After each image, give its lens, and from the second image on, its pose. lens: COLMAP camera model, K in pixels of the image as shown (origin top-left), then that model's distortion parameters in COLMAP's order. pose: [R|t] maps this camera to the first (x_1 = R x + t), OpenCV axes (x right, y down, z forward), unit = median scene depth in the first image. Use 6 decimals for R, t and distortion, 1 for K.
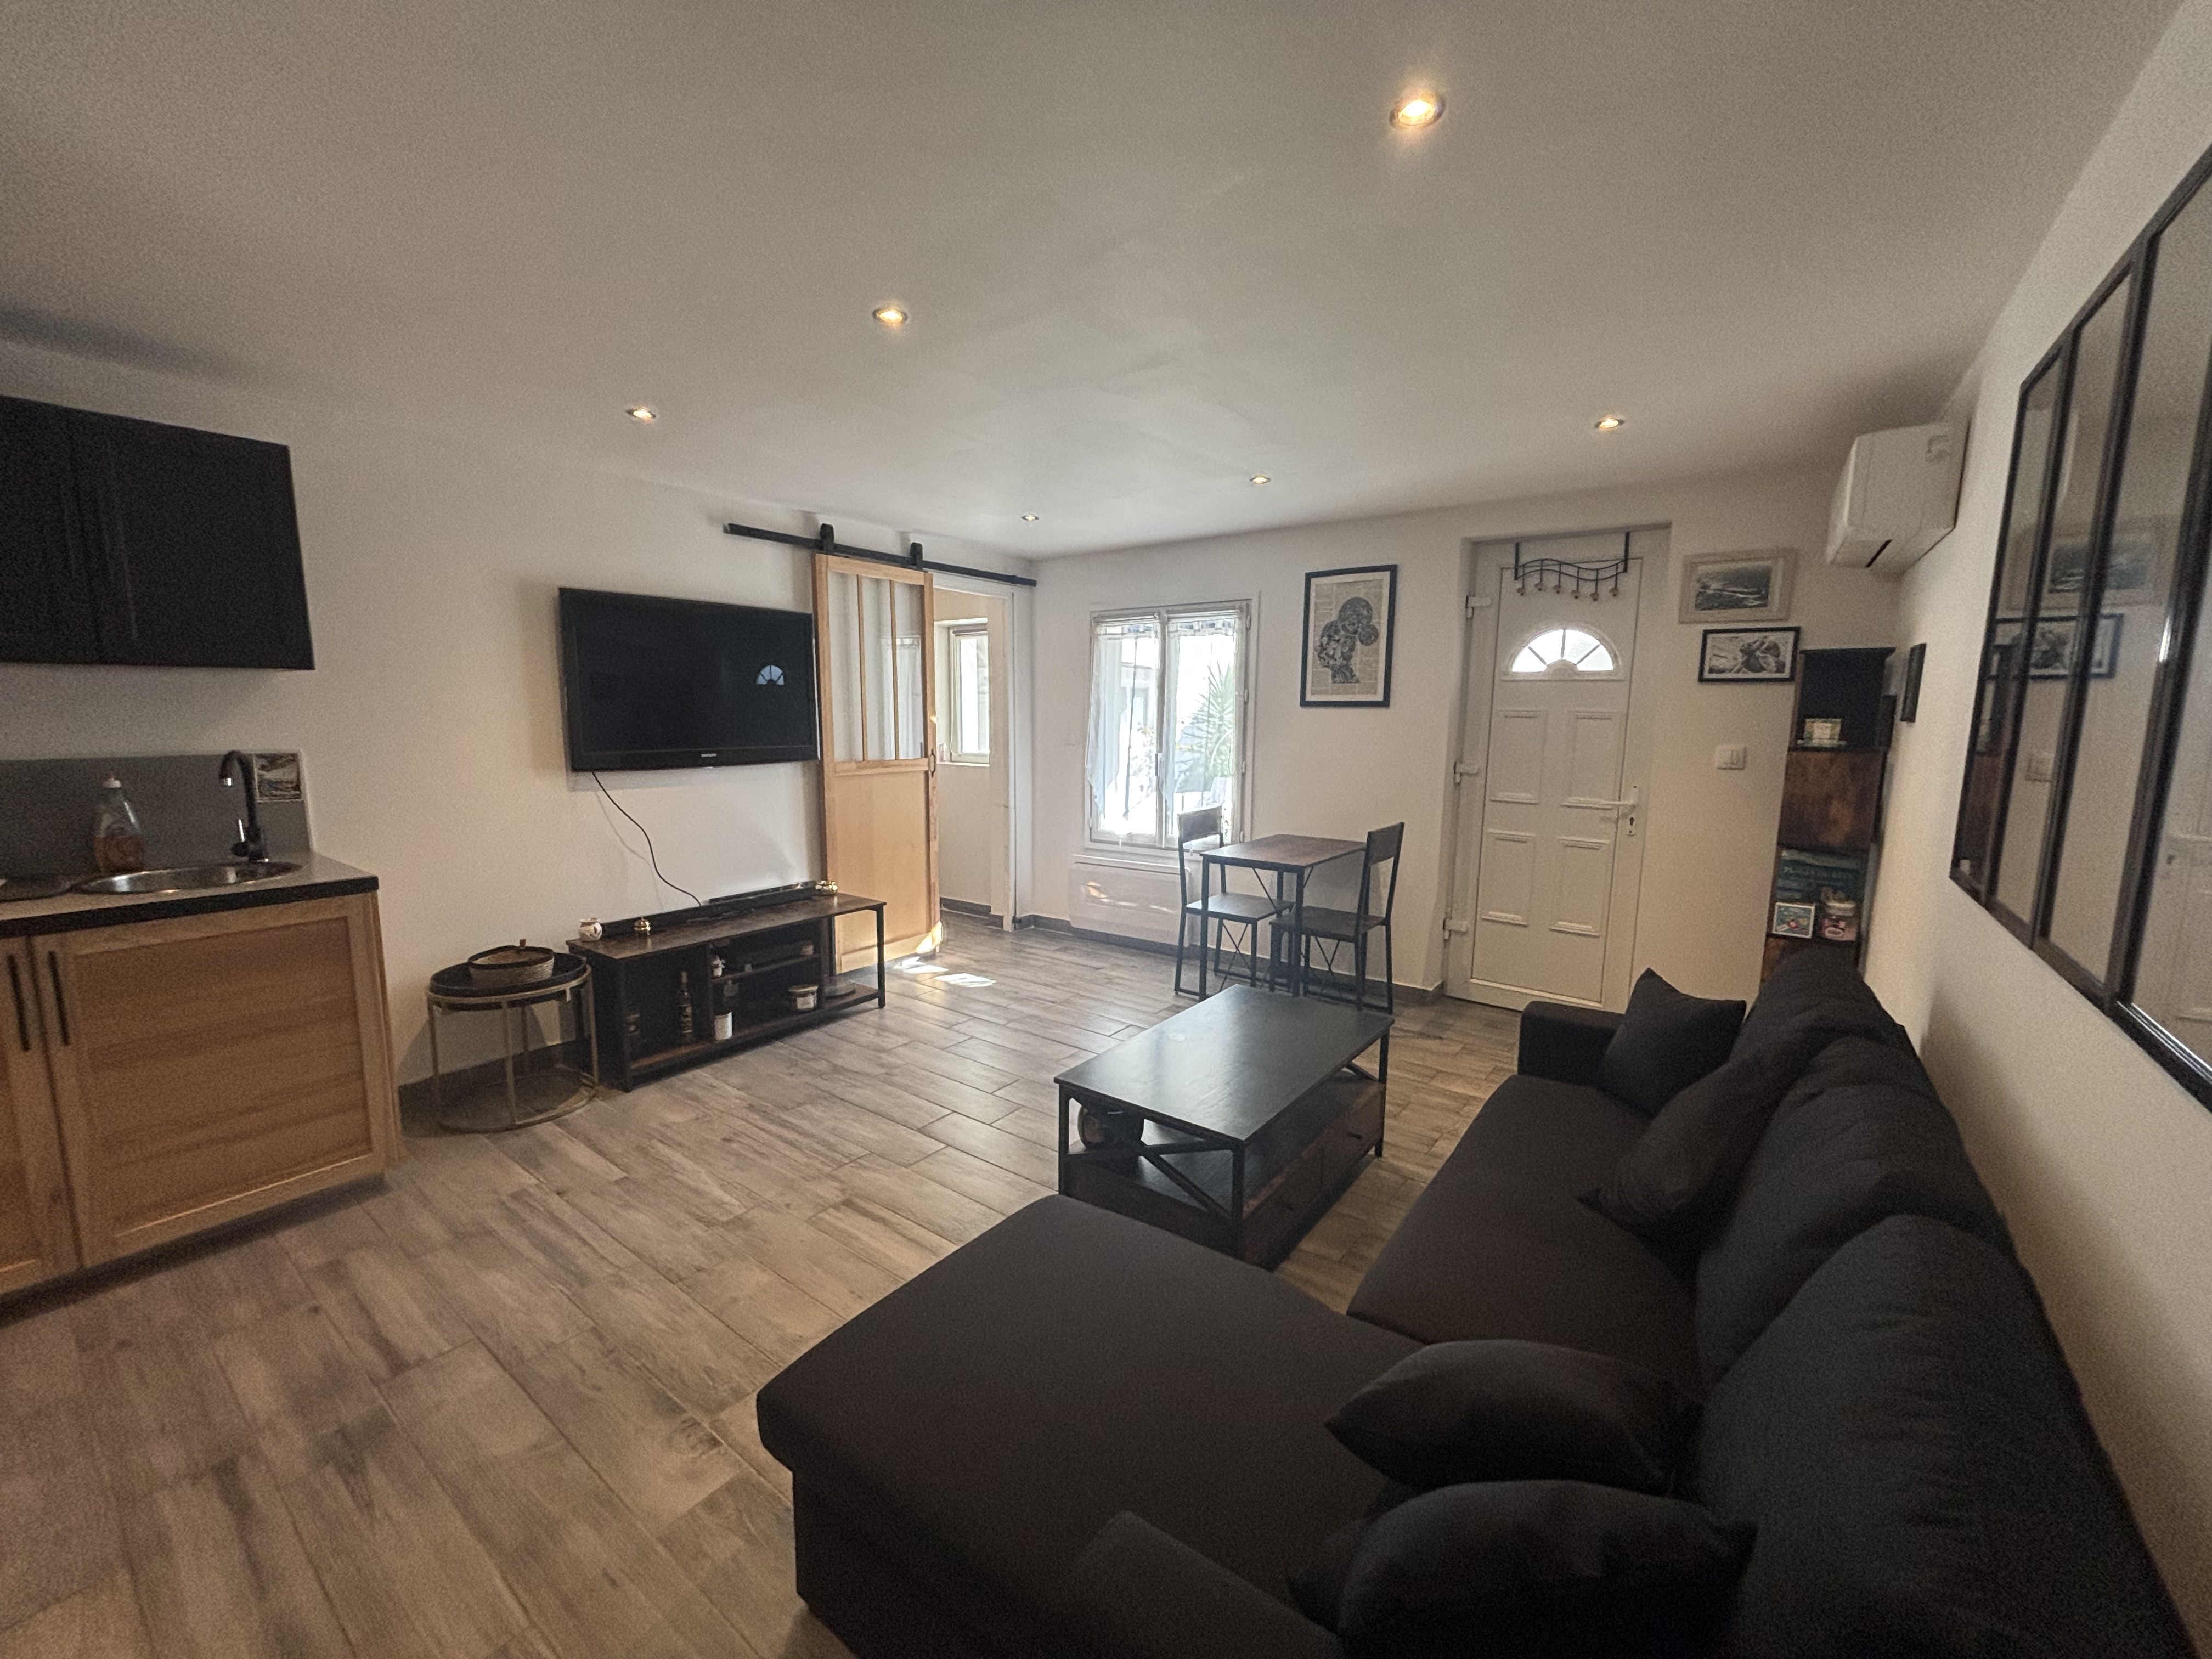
lens RADIAL K [[887.6, 0, 1105.6], [0, 887.6, 834.6], [0, 0, 1]] dist [0.007604, -0.000177]
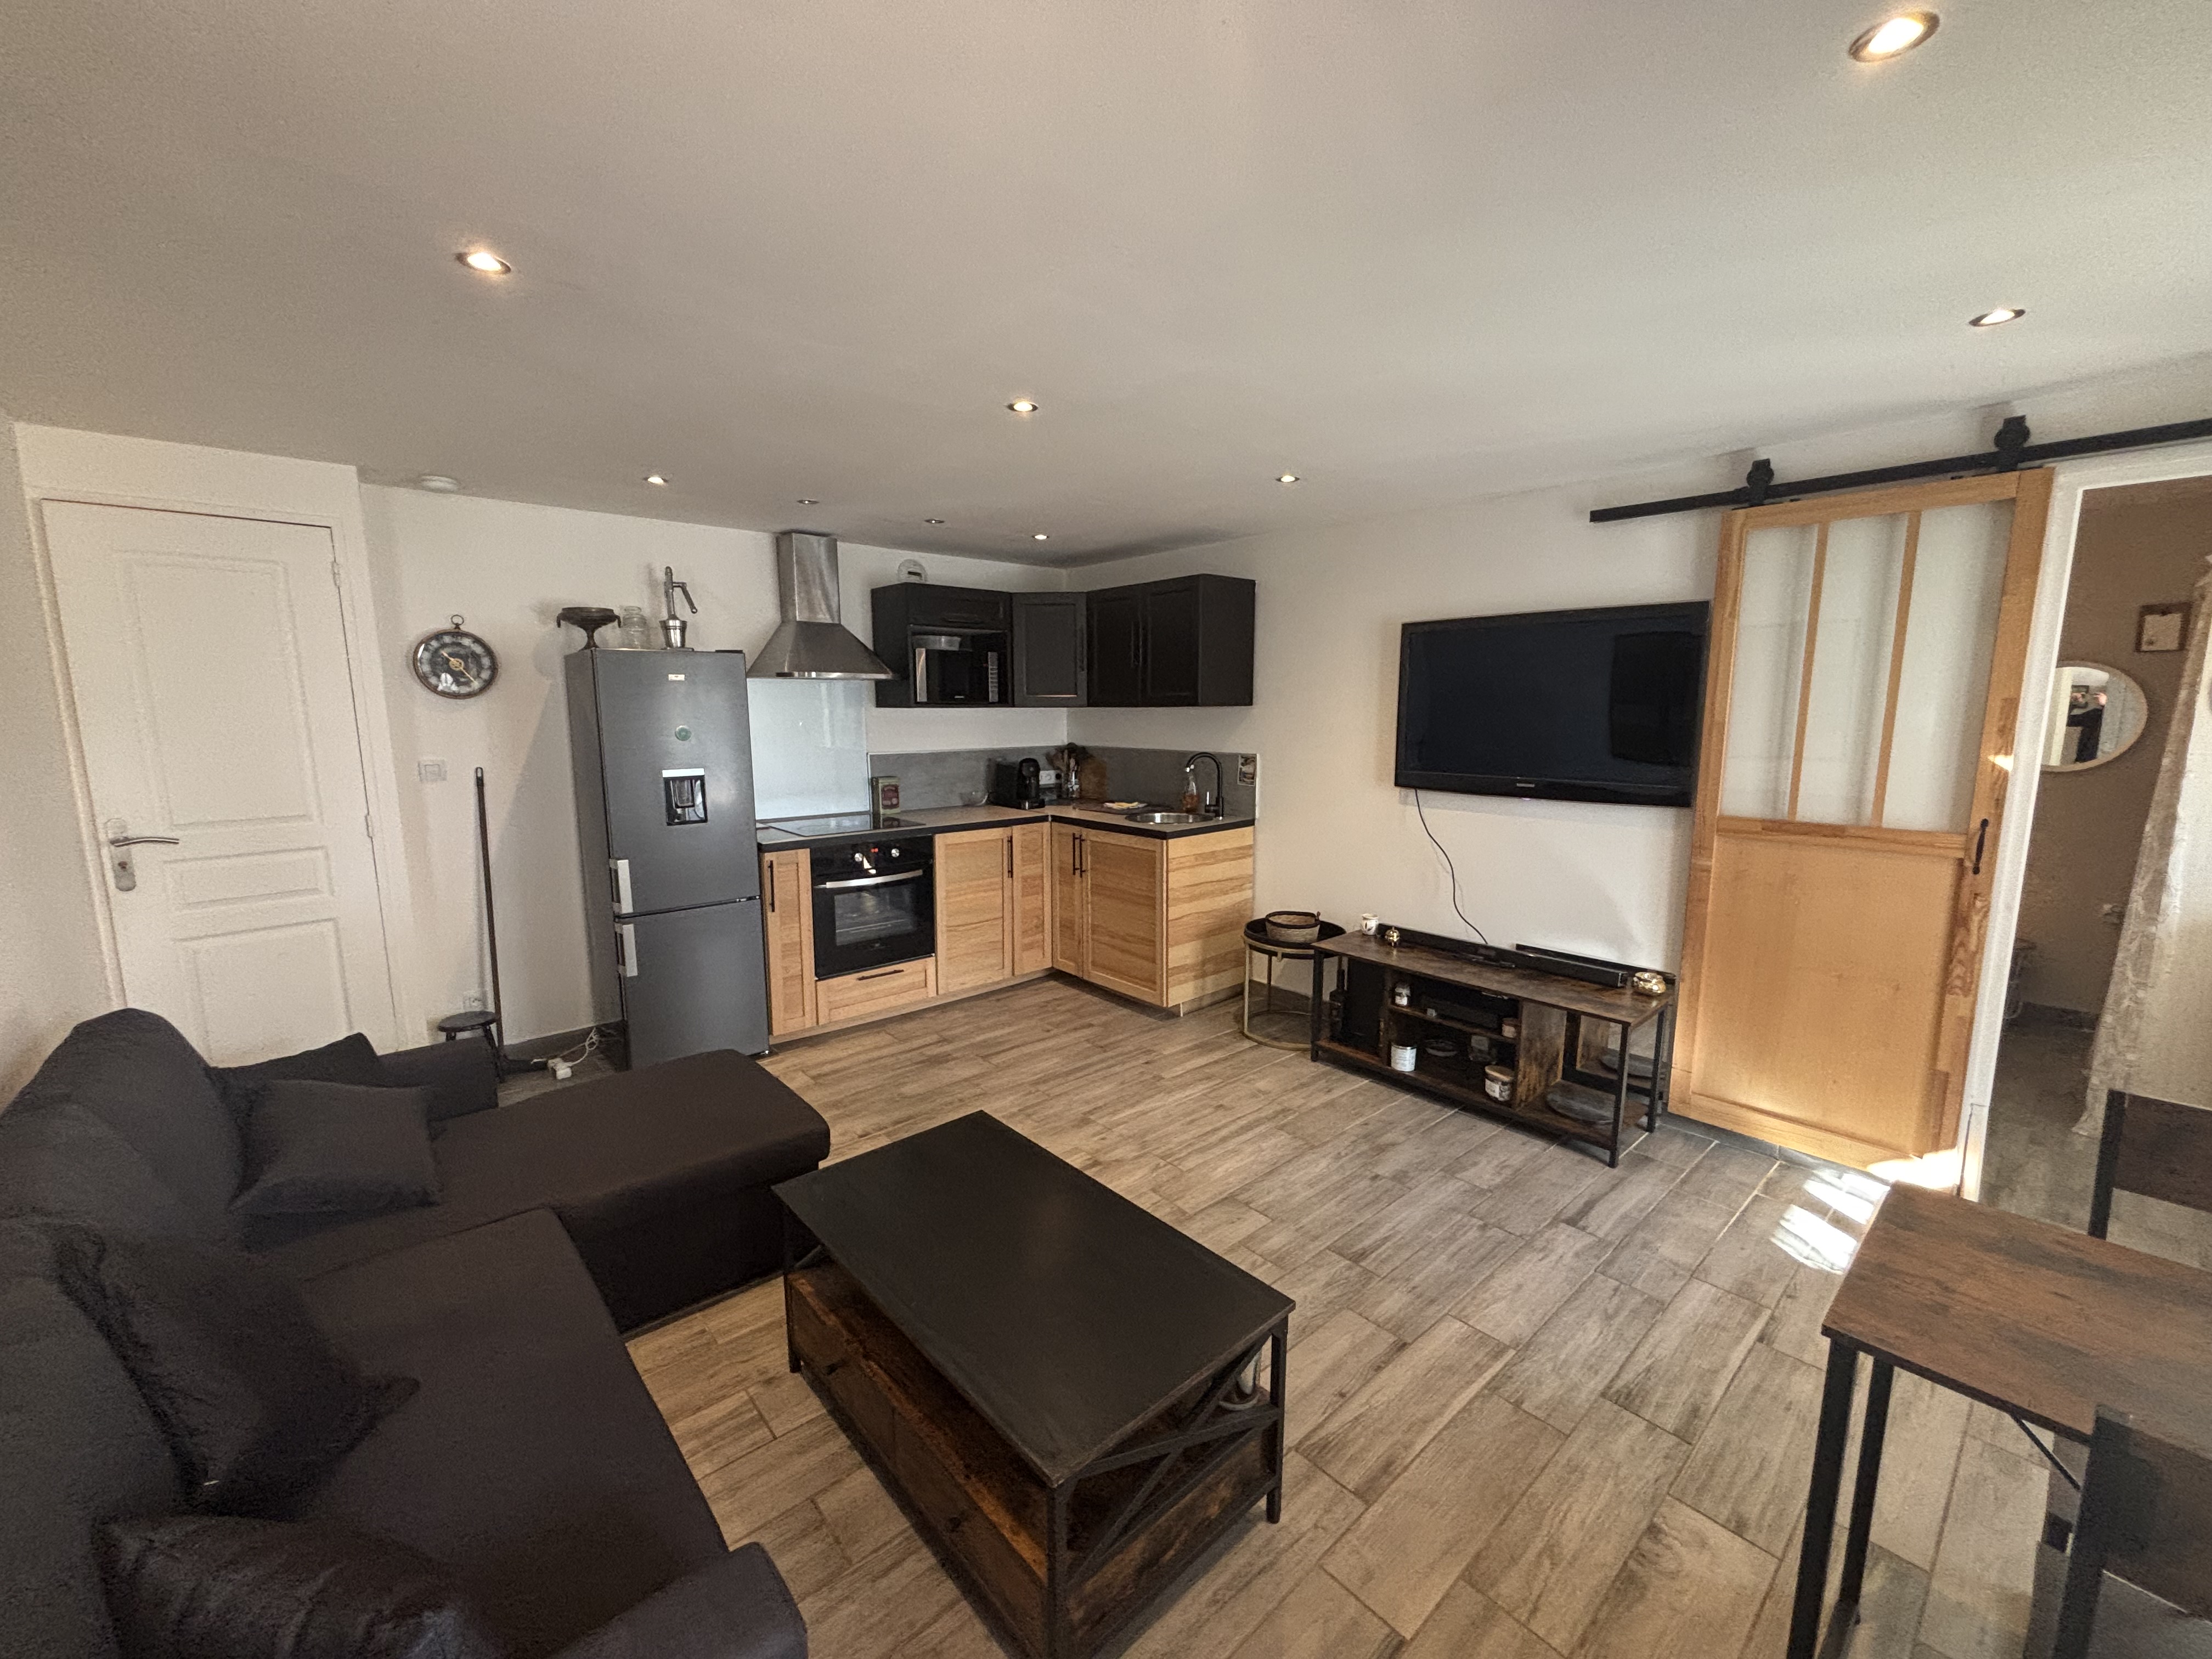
lens RADIAL K [[887.6, 0, 1105.6], [0, 887.6, 834.6], [0, 0, 1]] dist [0.007604, -0.000177]
pose [[-0.207216, 0.136433, -0.968735, 0.649985], [-0.138623, 0.976141, 0.167128, -0.167298], [0.968424, 0.168920, -0.183360, 0.970991]]
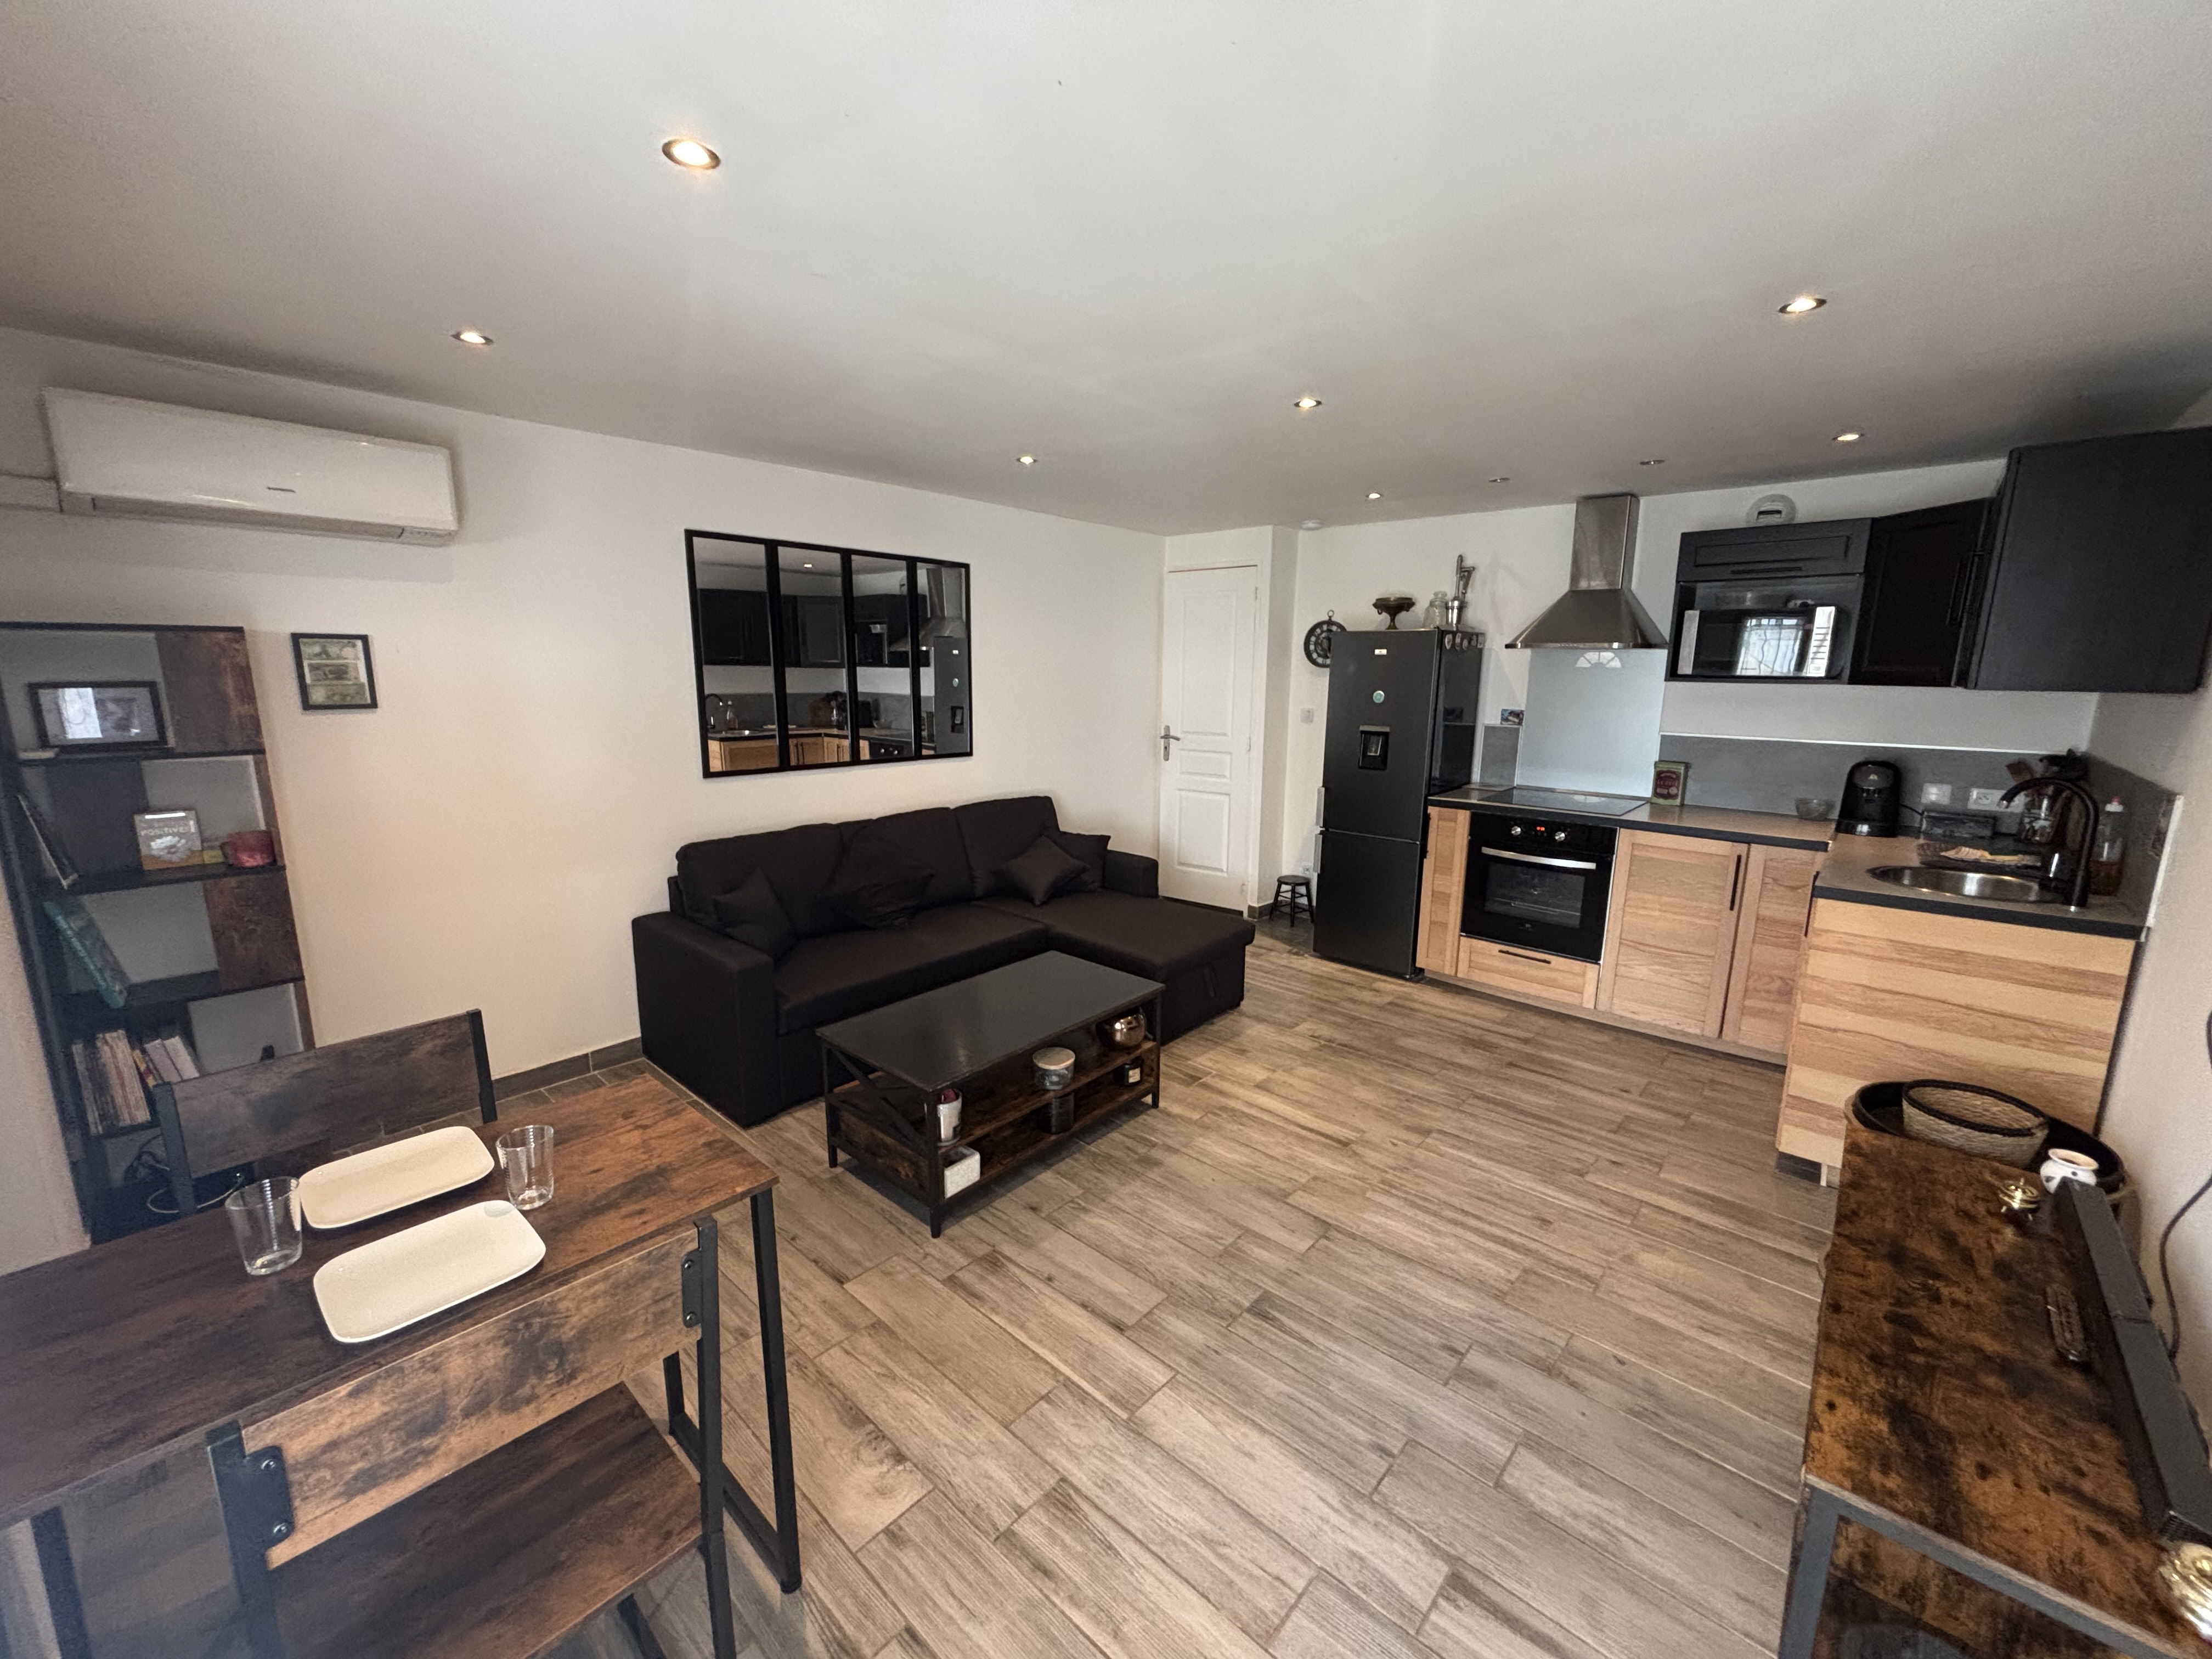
lens RADIAL K [[890.9, 0, 1106.0], [0, 890.9, 829.5], [0, 0, 1]] dist [0.000880, -0.000075]
pose [[-0.995859, -0.035918, 0.083516, -0.056241], [-0.007230, 0.947027, 0.321073, -0.280853], [-0.090624, 0.319139, -0.943365, 1.669034]]
